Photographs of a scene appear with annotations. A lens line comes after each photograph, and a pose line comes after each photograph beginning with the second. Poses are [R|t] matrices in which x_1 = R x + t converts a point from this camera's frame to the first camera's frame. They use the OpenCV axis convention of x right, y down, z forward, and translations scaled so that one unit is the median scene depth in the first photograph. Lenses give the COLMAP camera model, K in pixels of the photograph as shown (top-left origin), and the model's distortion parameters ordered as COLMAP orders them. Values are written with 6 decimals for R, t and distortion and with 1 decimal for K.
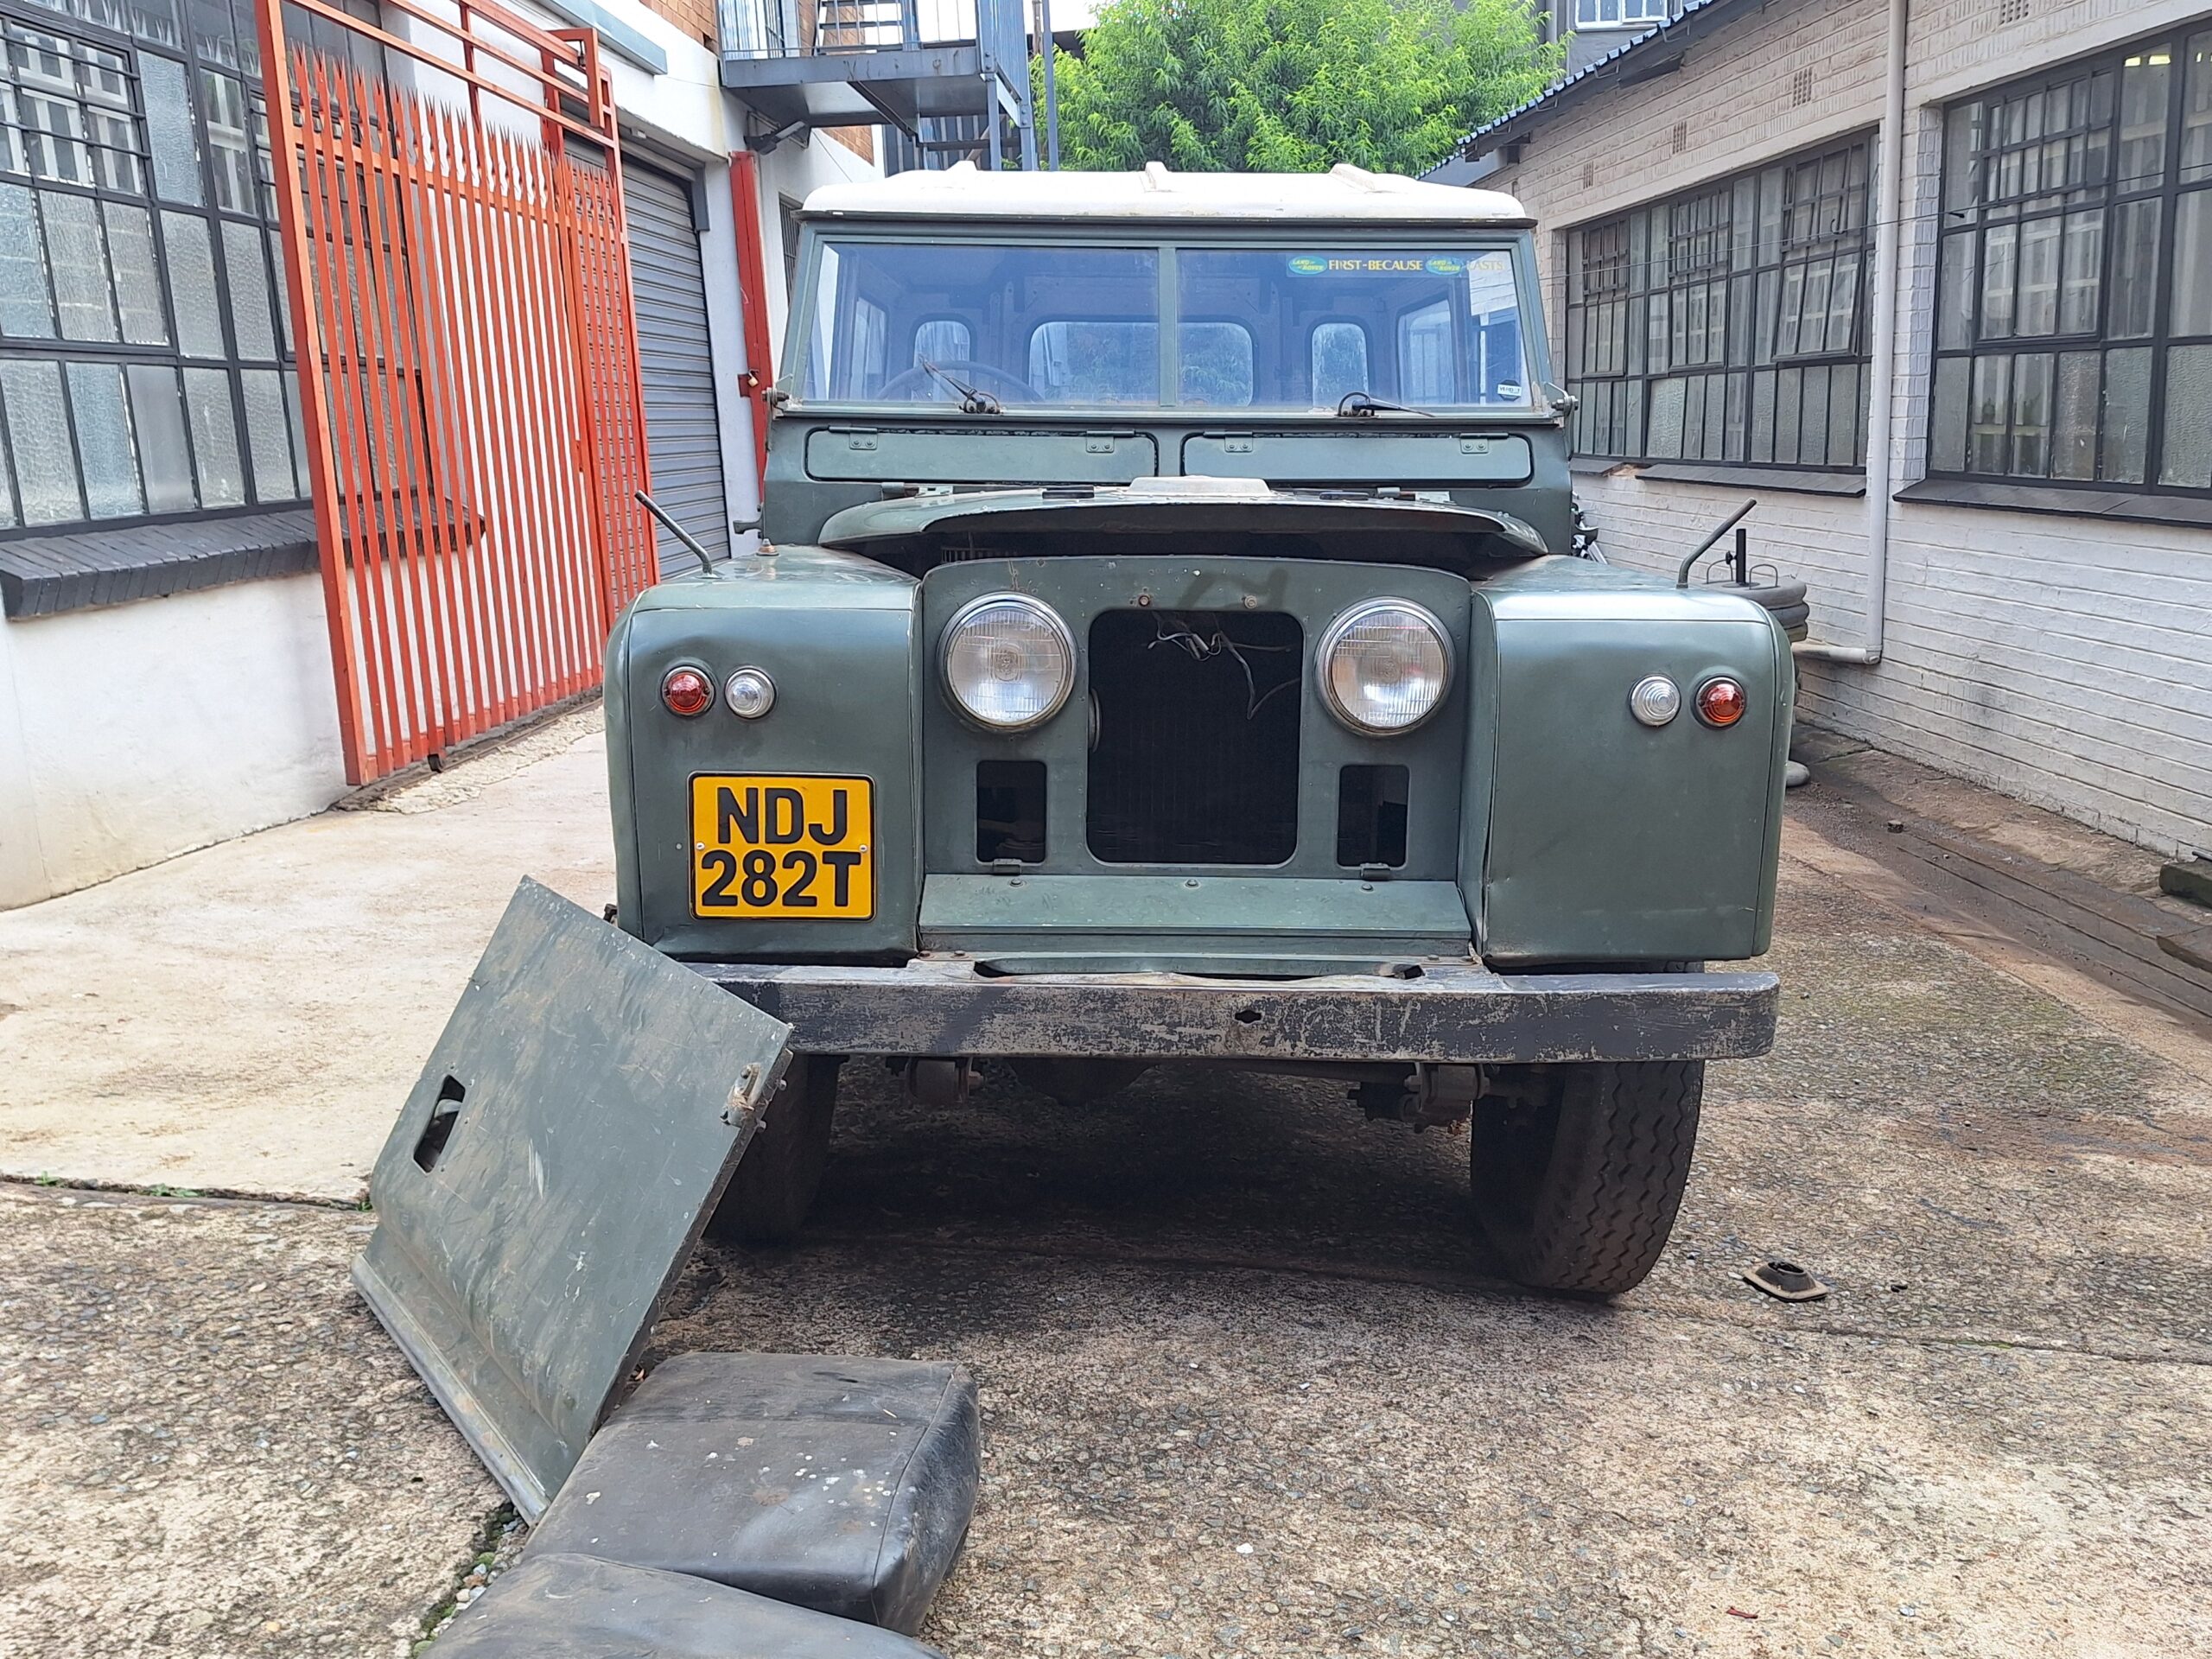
lens RADIAL K [[1491.8, 0, 1098.0], [0, 1491.8, 781.2], [0, 0, 1]] dist [0.075024, -0.086476]
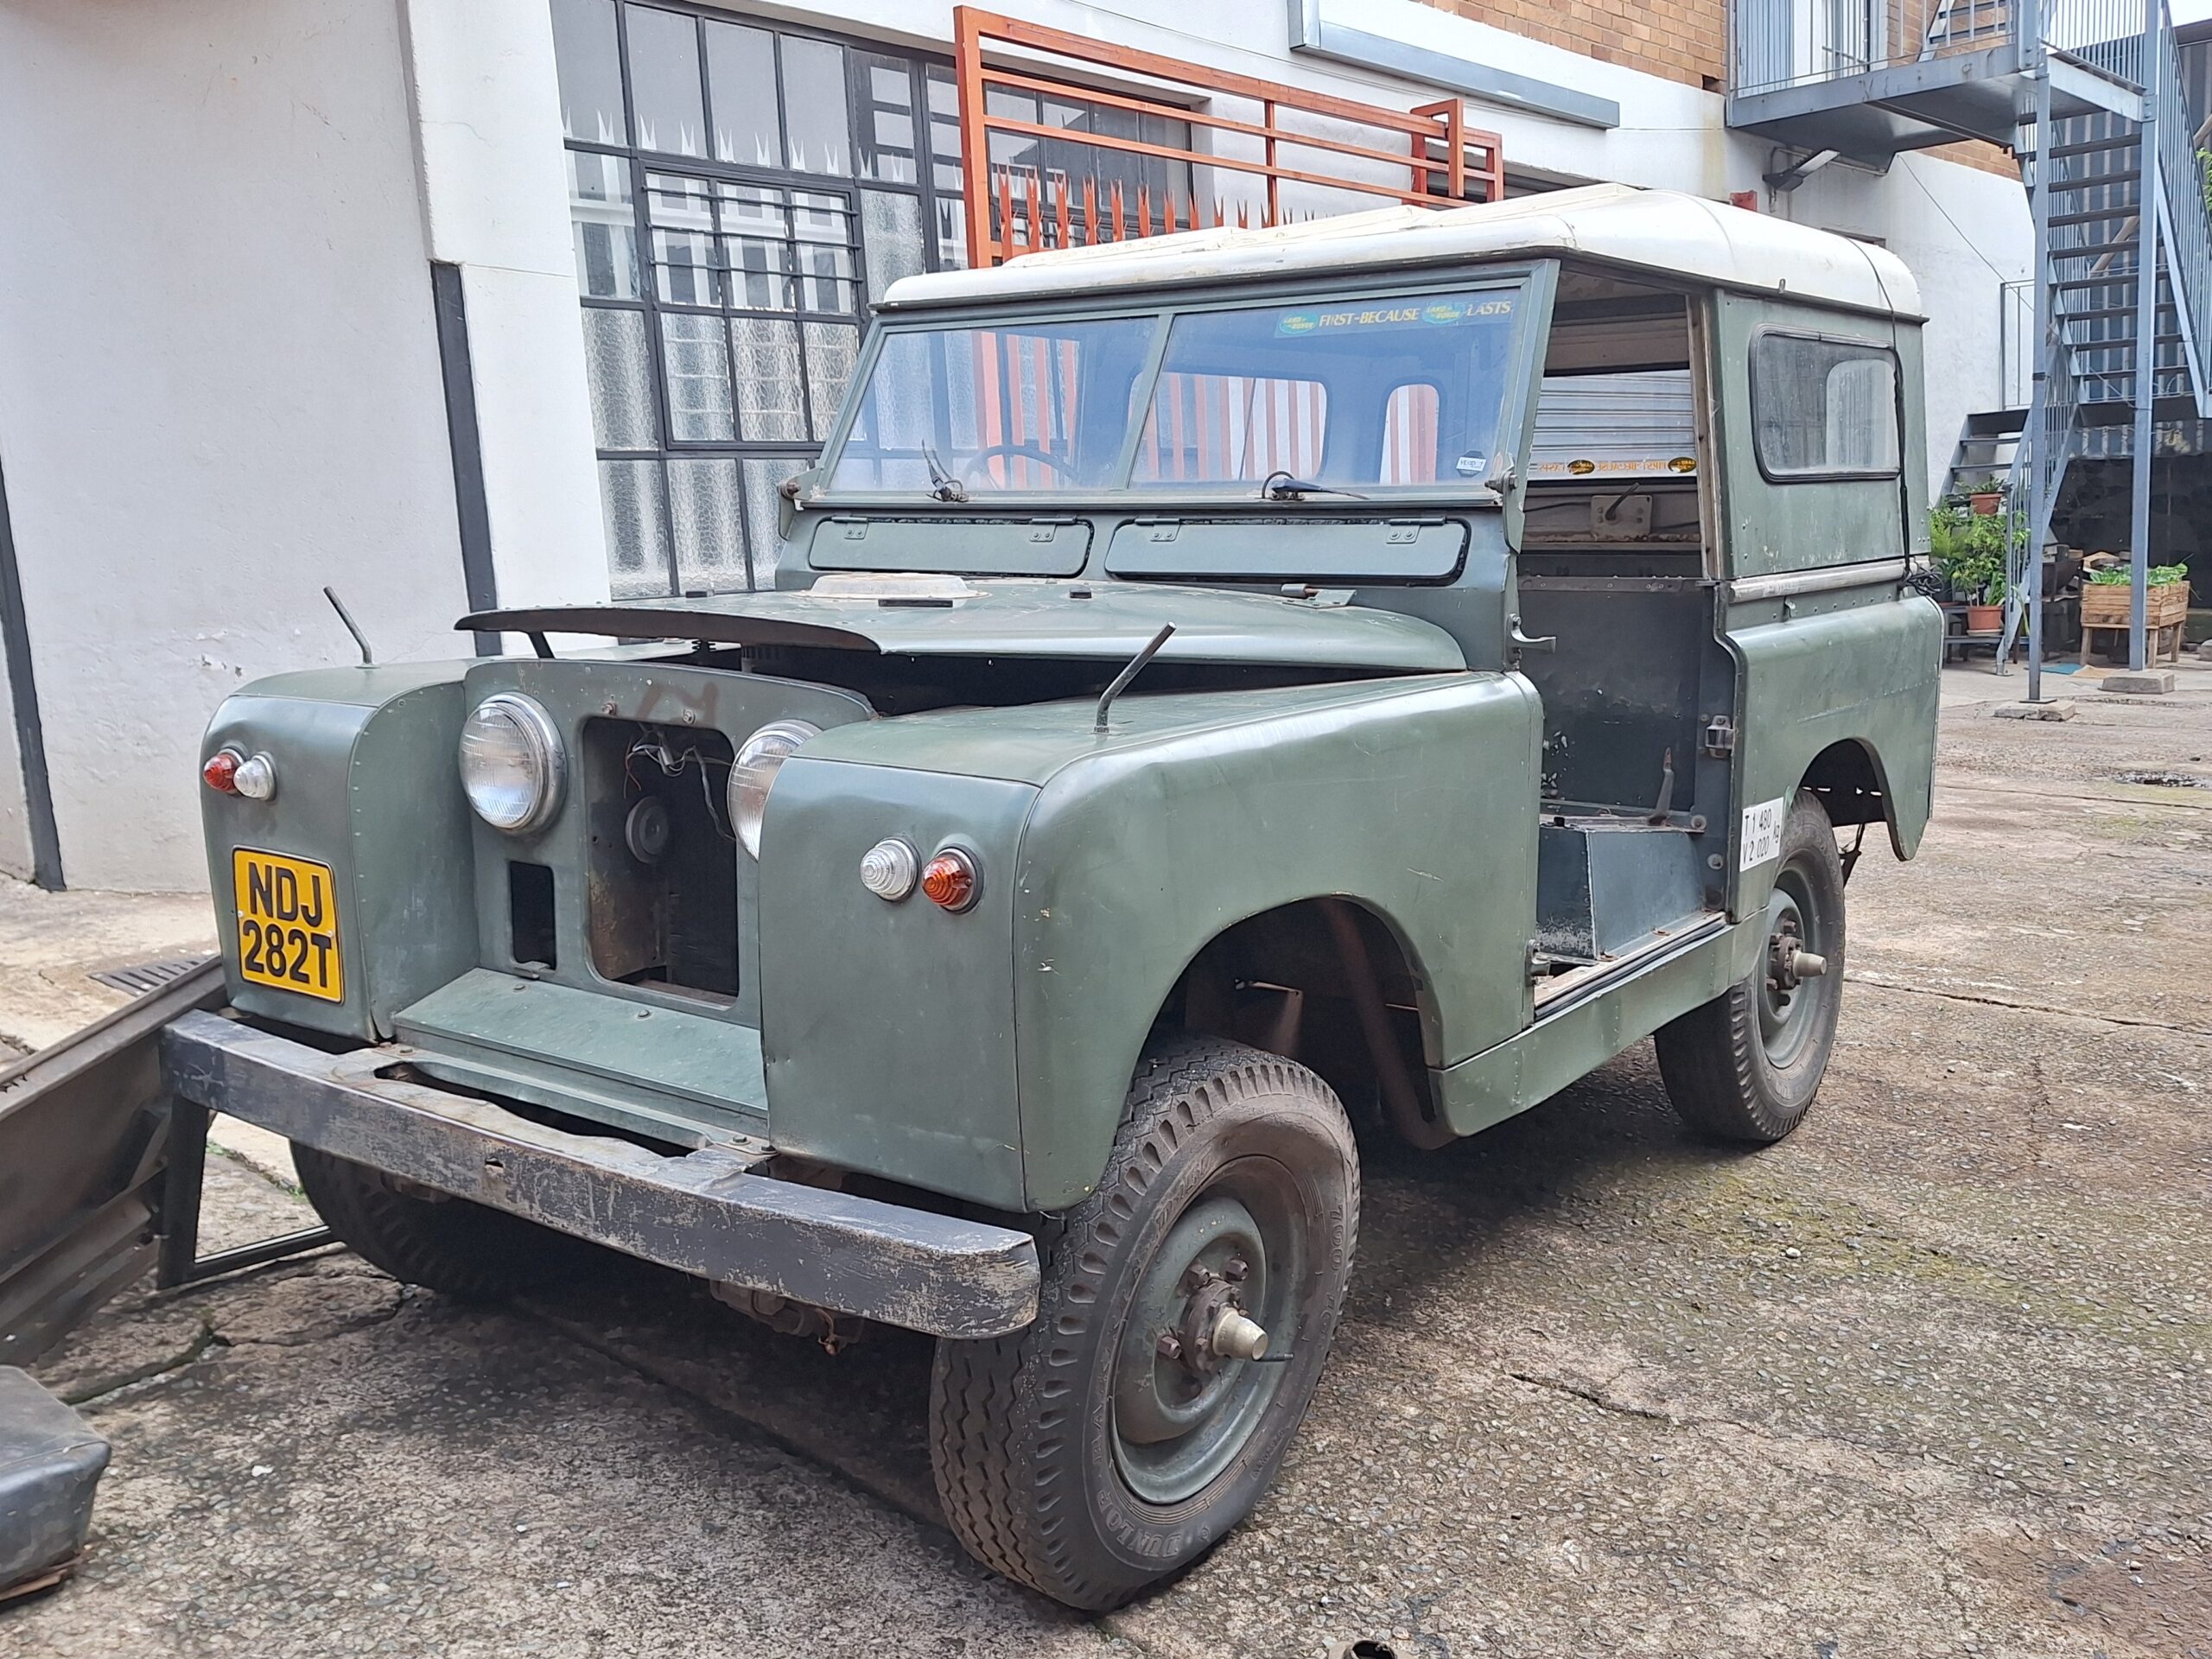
lens RADIAL K [[1540.7, 0, 1100.5], [0, 1540.7, 821.3], [0, 0, 1]] dist [0.054399, -0.054594]
pose [[0.870847, 0.085321, -0.484093, 0.811218], [-0.096491, 0.995332, 0.001846, -0.085101], [0.481991, 0.045103, 0.875015, 0.309015]]
